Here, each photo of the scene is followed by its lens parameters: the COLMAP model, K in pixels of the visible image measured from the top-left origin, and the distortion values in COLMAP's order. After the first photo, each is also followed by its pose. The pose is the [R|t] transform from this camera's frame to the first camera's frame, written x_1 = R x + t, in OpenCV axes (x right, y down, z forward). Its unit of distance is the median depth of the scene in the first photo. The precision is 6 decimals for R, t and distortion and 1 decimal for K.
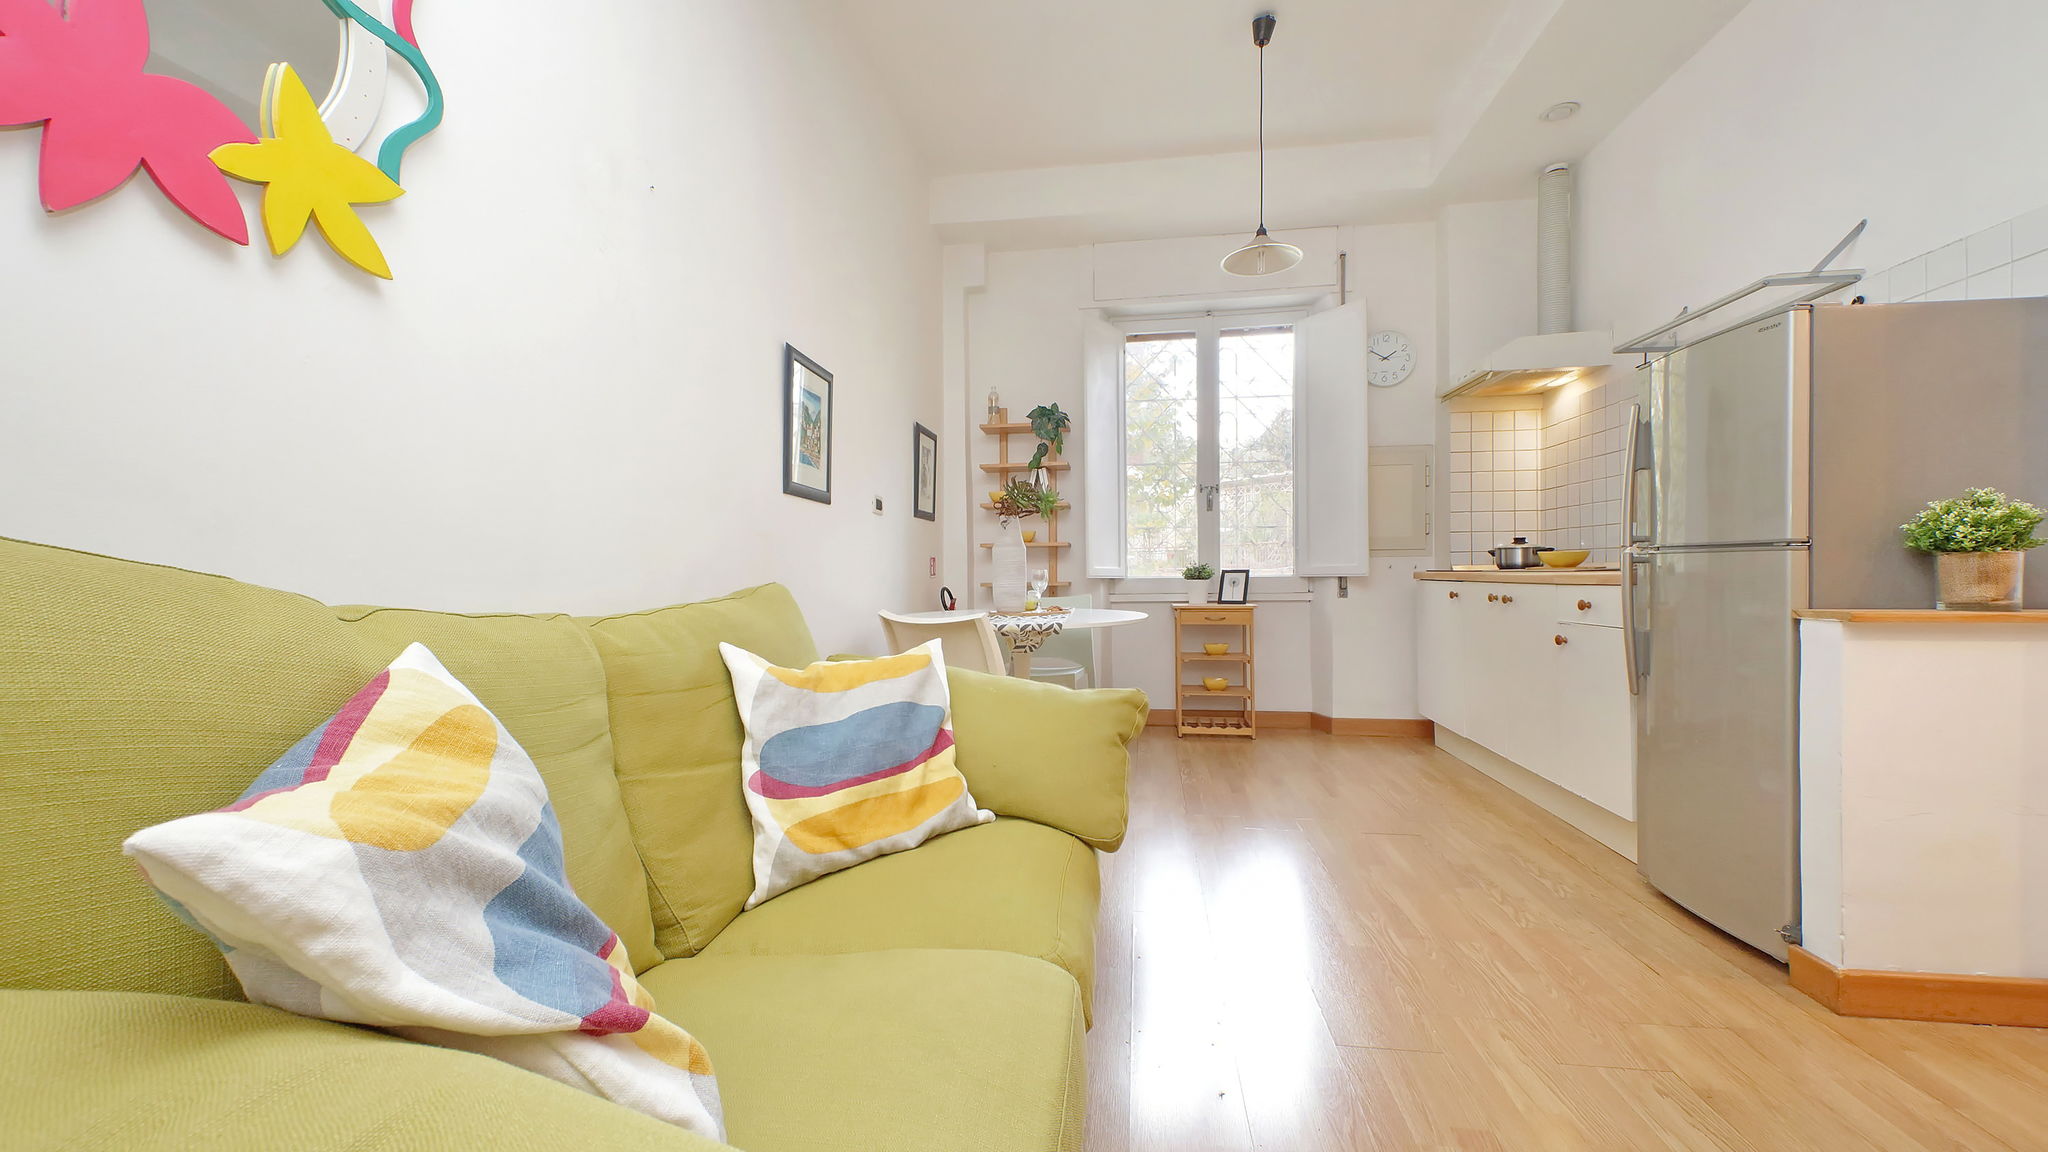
lens RADIAL K [[778.4, 0, 1017.9], [0, 778.4, 576.2], [0, 0, 1]] dist [0.019257, -0.009263]
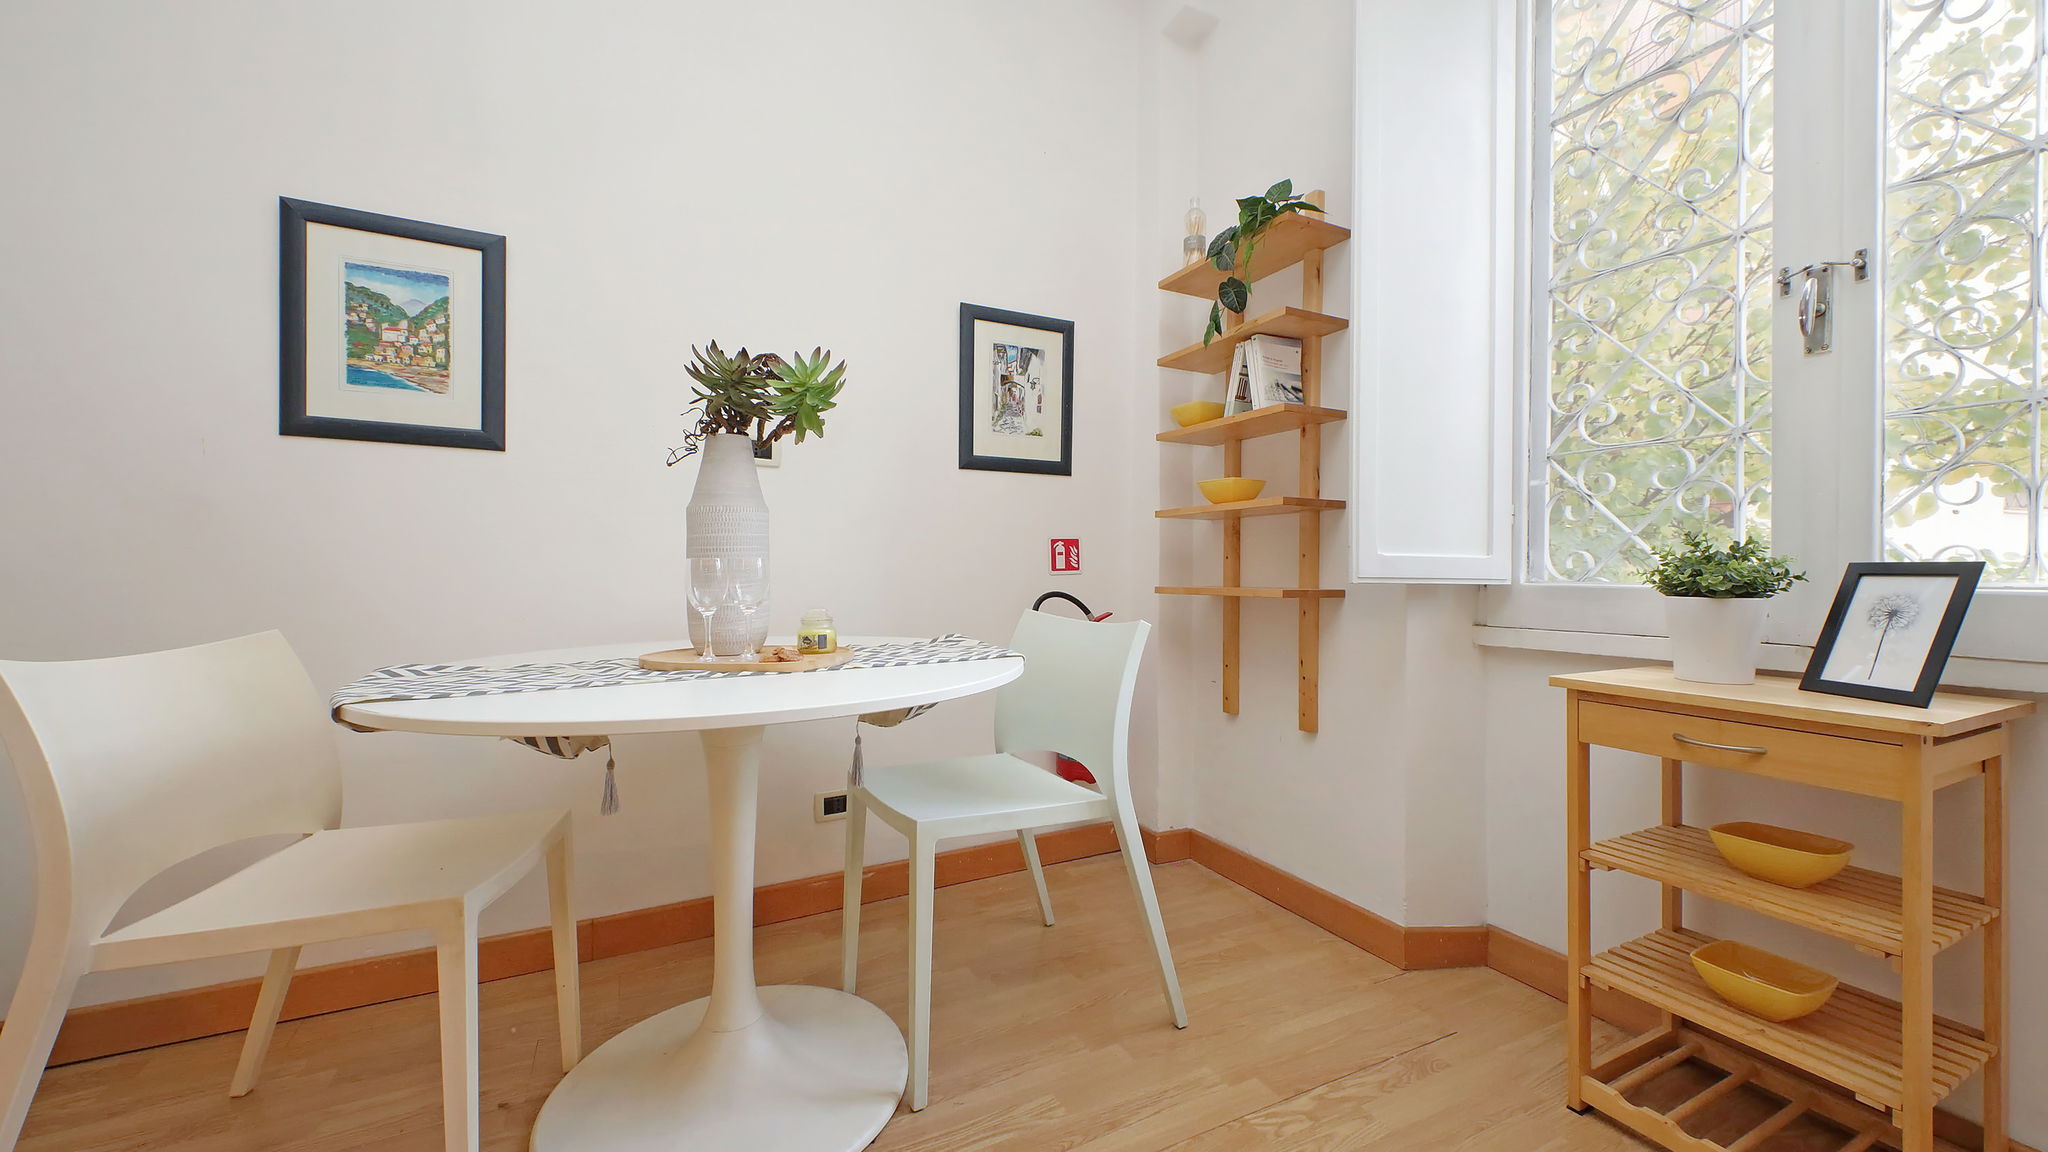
lens RADIAL K [[762.2, 0, 1029.0], [0, 762.2, 580.8], [0, 0, 1]] dist [0.014519, -0.006297]
pose [[0.587005, 0.021576, -0.809296, 0.363096], [-0.011401, 0.999766, 0.018384, -0.004300], [0.809503, -0.001564, 0.587113, 0.728961]]
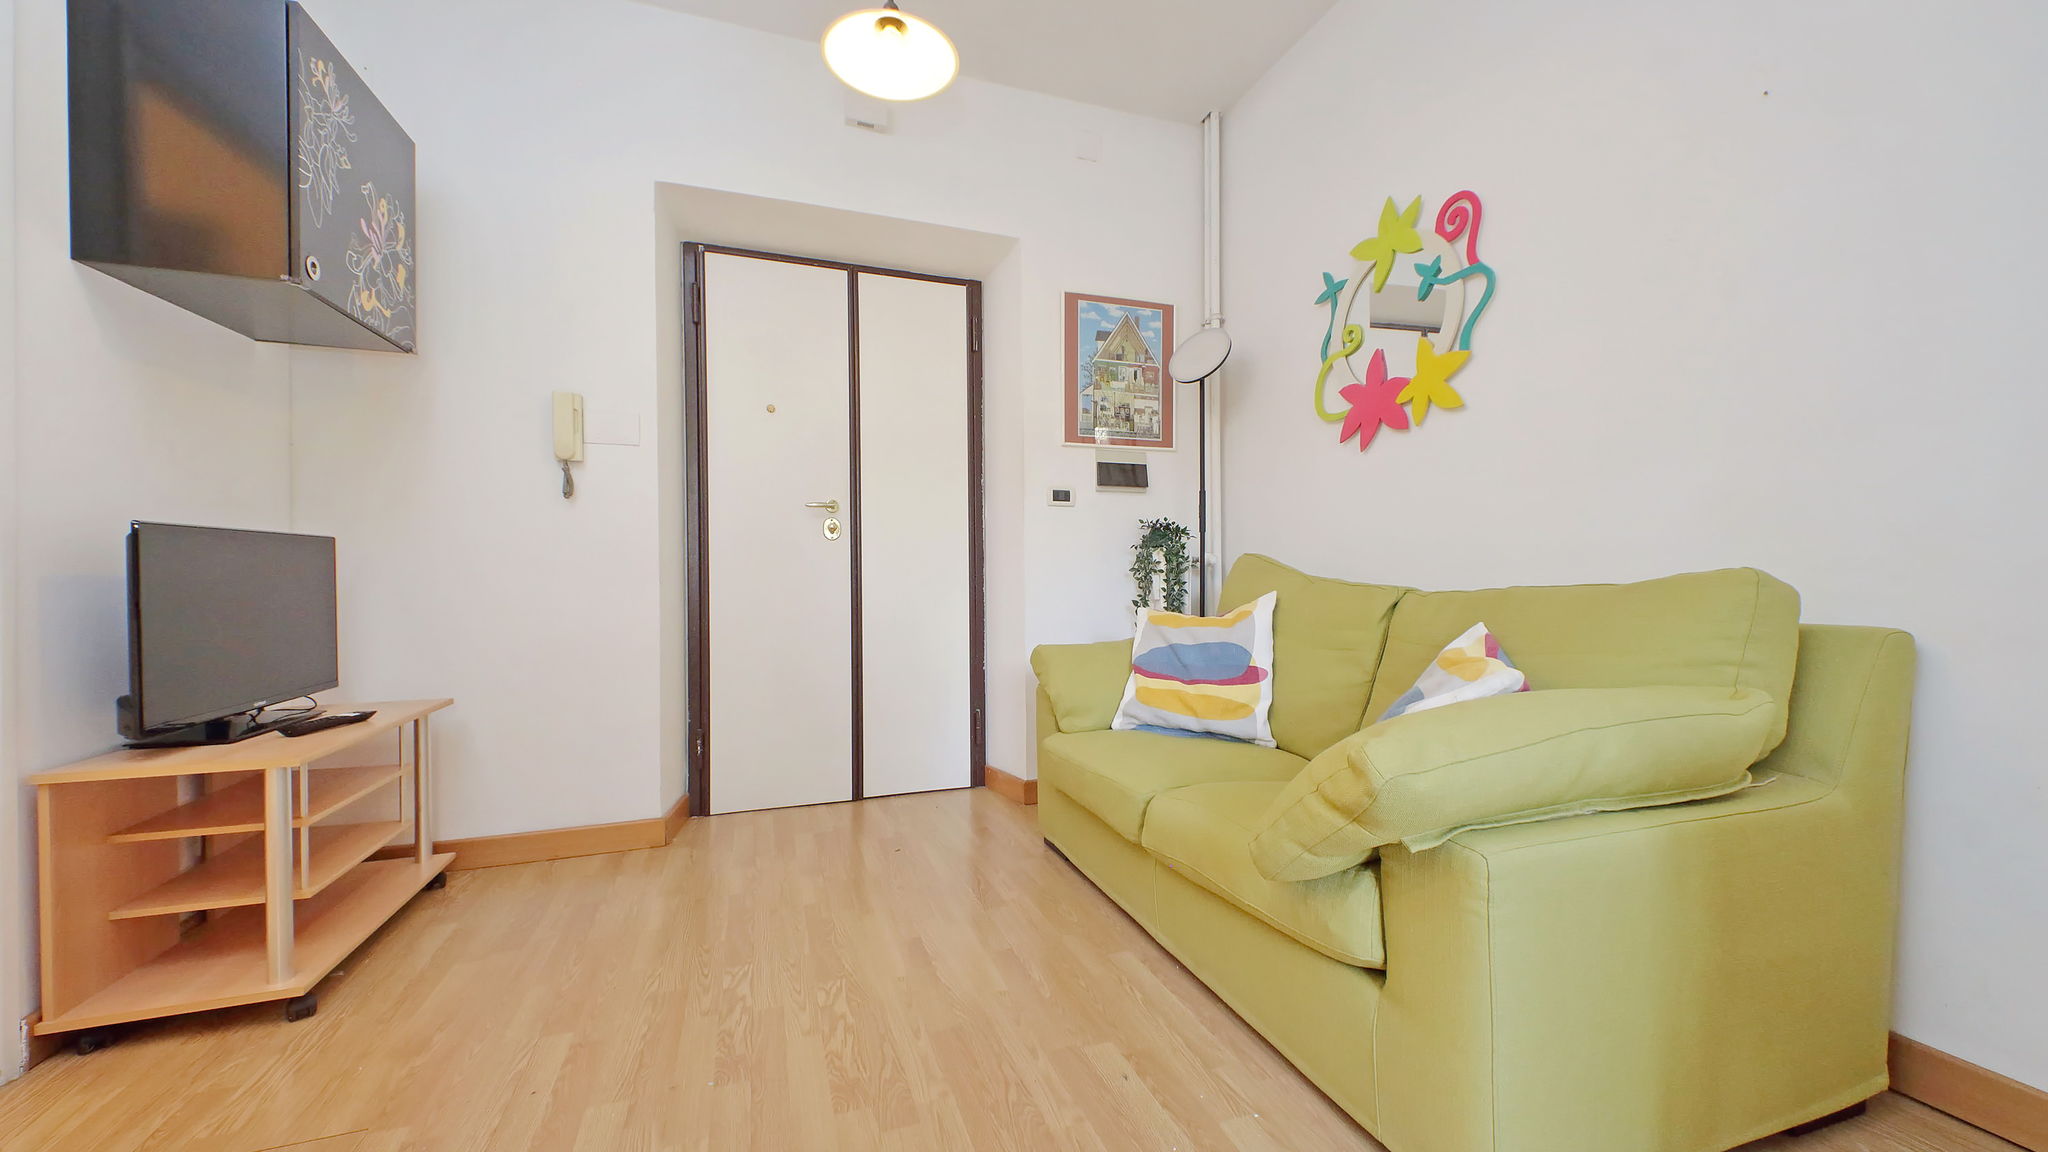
lens RADIAL K [[762.2, 0, 1026.2], [0, 762.2, 586.9], [0, 0, 1]] dist [0.014519, -0.006297]
pose [[-0.885898, 0.018028, -0.463530, 0.291174], [0.012933, 0.999816, 0.014167, 0.003620], [0.463700, 0.006556, -0.885968, 0.645244]]
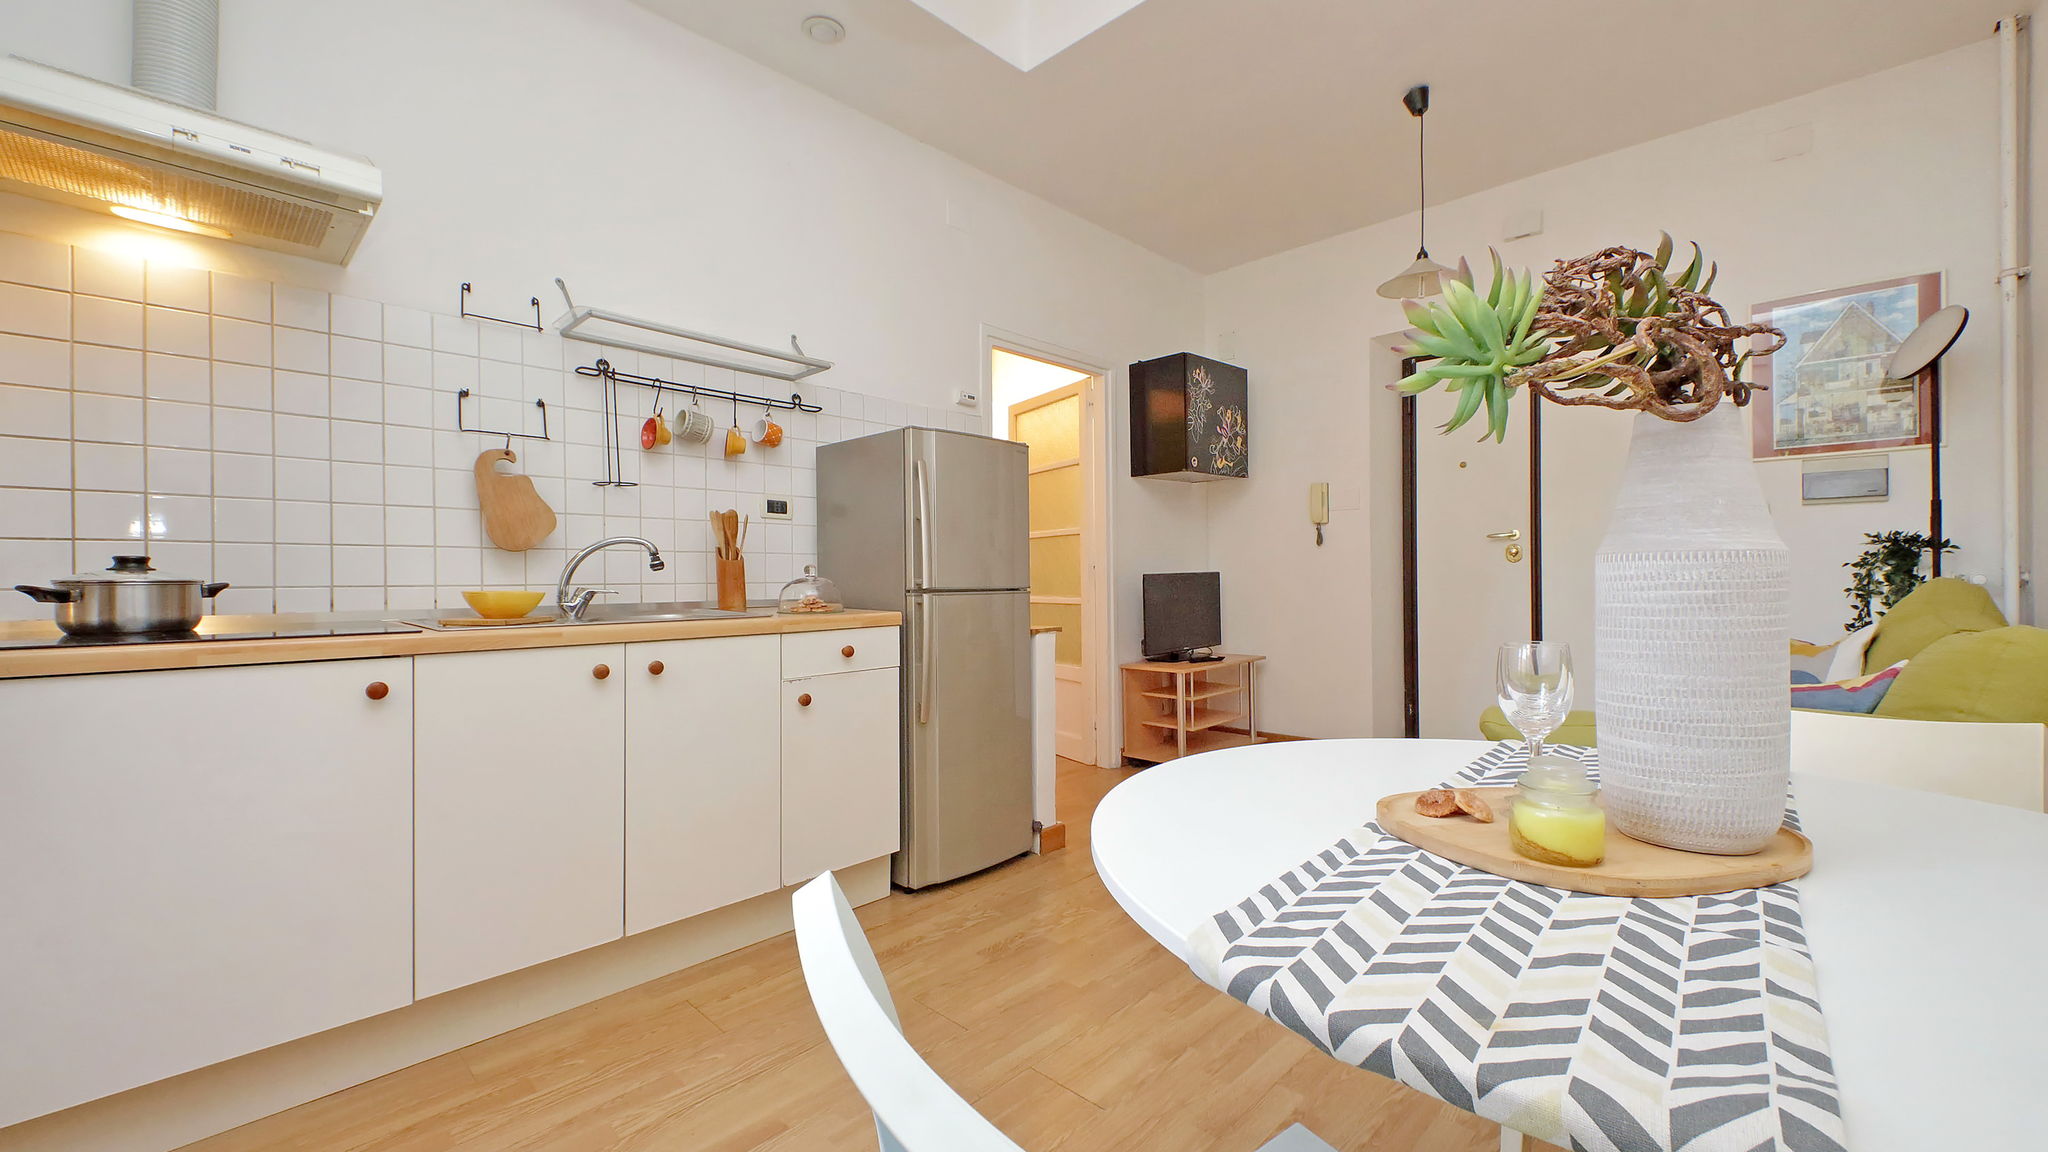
lens RADIAL K [[762.2, 0, 1024.0], [0, 762.2, 589.8], [0, 0, 1]] dist [0.014519, -0.006297]
pose [[-0.808136, 0.008997, 0.588927, 0.023215], [0.020766, 0.999697, 0.013223, -0.027481], [-0.588630, 0.022916, -0.808078, 1.036923]]
